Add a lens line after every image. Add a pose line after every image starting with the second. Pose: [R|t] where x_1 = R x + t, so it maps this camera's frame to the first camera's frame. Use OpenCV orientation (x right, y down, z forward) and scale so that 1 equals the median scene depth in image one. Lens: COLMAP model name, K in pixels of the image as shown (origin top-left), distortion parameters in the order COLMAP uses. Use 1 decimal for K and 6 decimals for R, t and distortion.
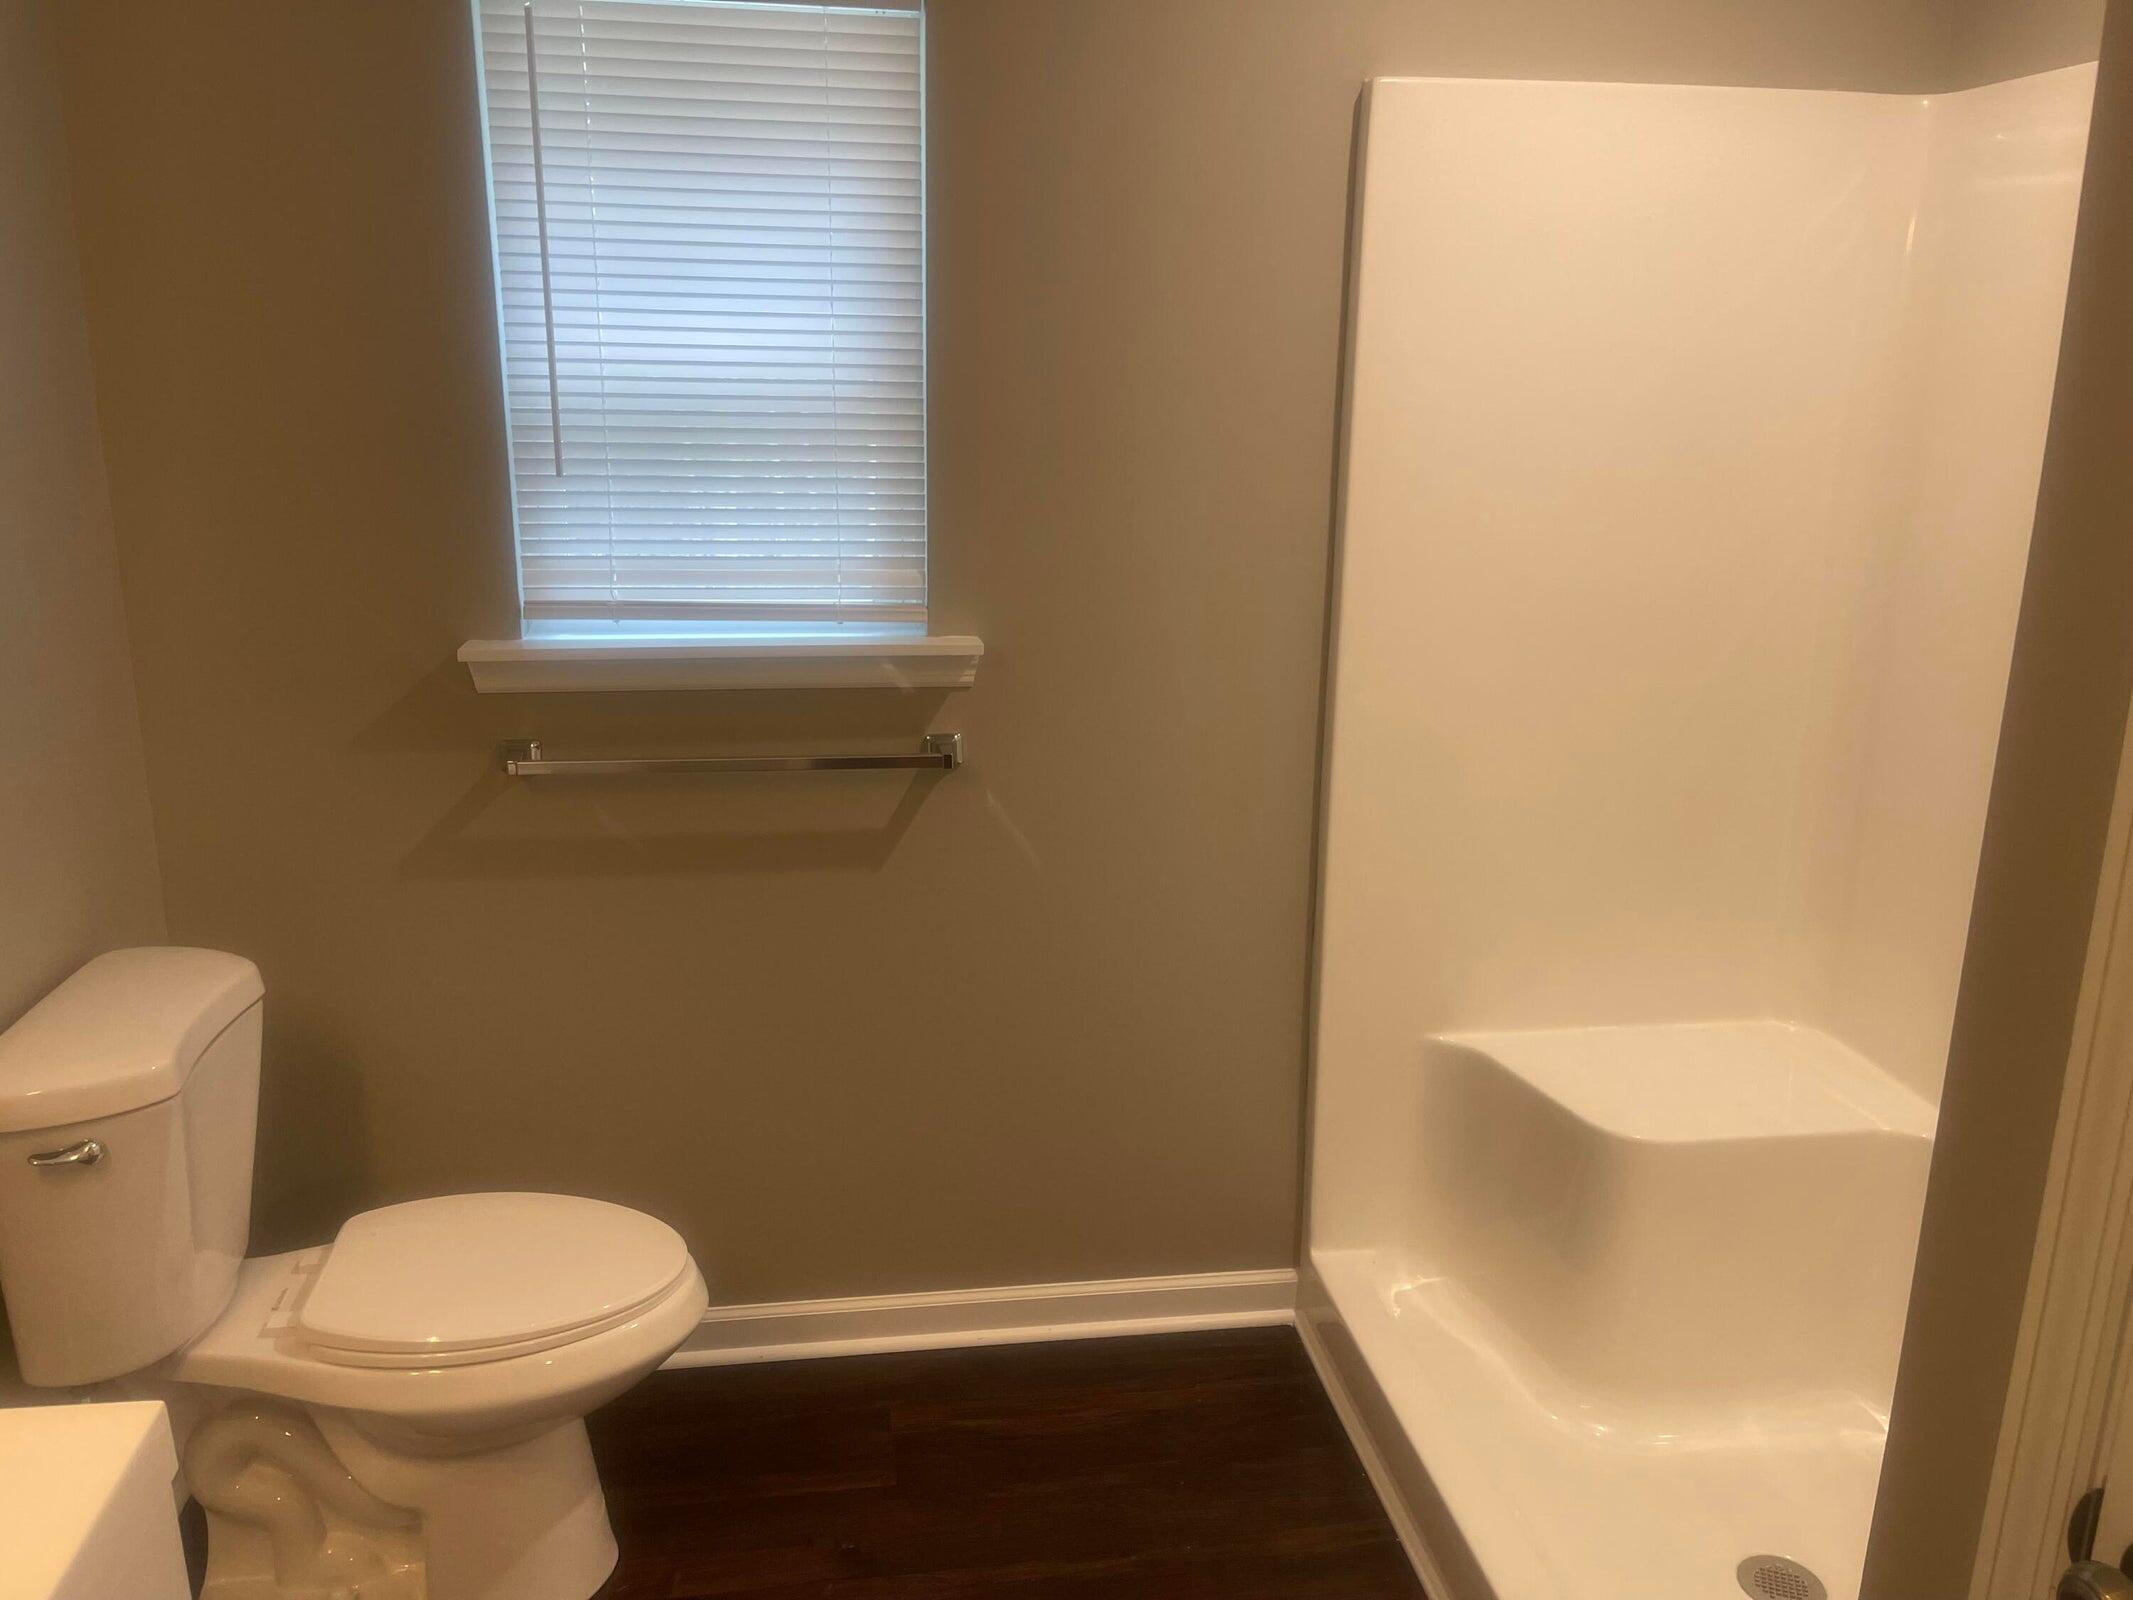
lens RADIAL K [[1580.9, 0, 1068.2], [0, 1580.9, 796.3], [0, 0, 1]] dist [0.001380, -0.003193]
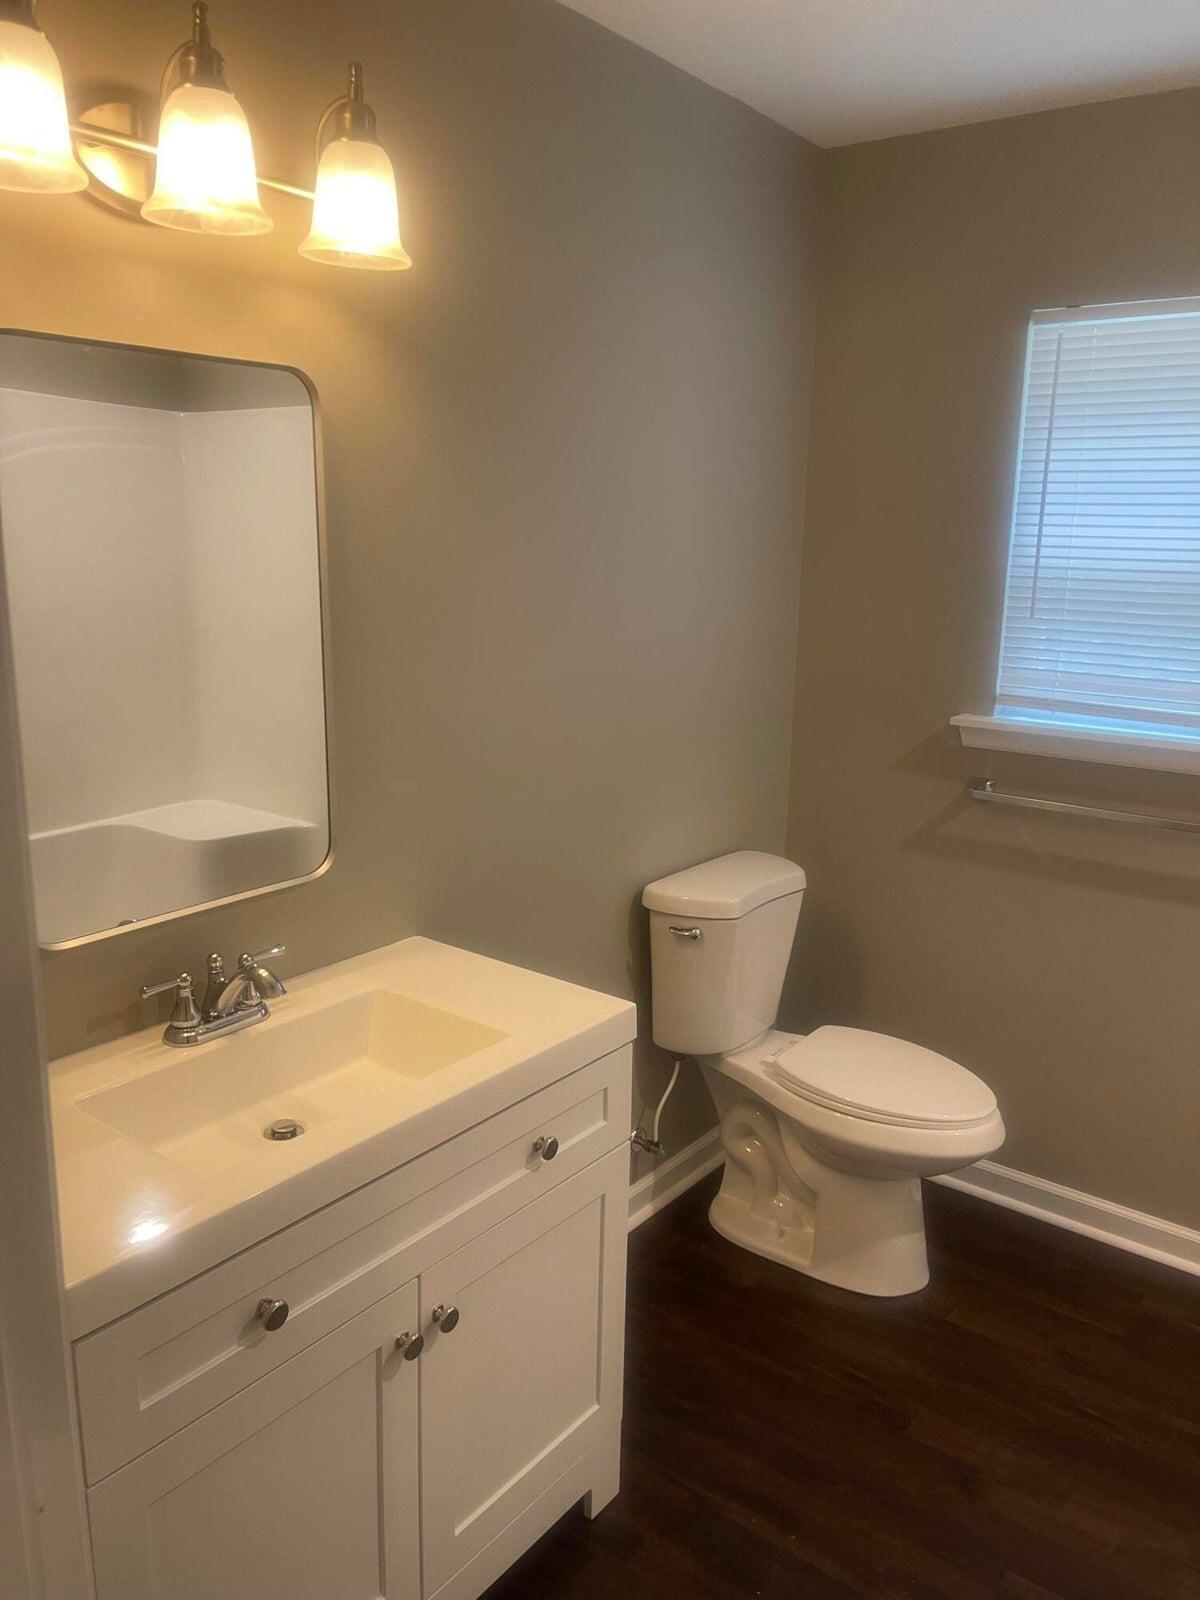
lens RADIAL K [[1185.9, 0, 599.6], [0, 1185.9, 802.5], [0, 0, 1]] dist [0.001380, -0.003193]
pose [[0.692702, 0.162467, -0.702687, 0.261821], [-0.192355, 0.980624, 0.037107, 0.021294], [0.695100, 0.109461, 0.710531, -0.143635]]
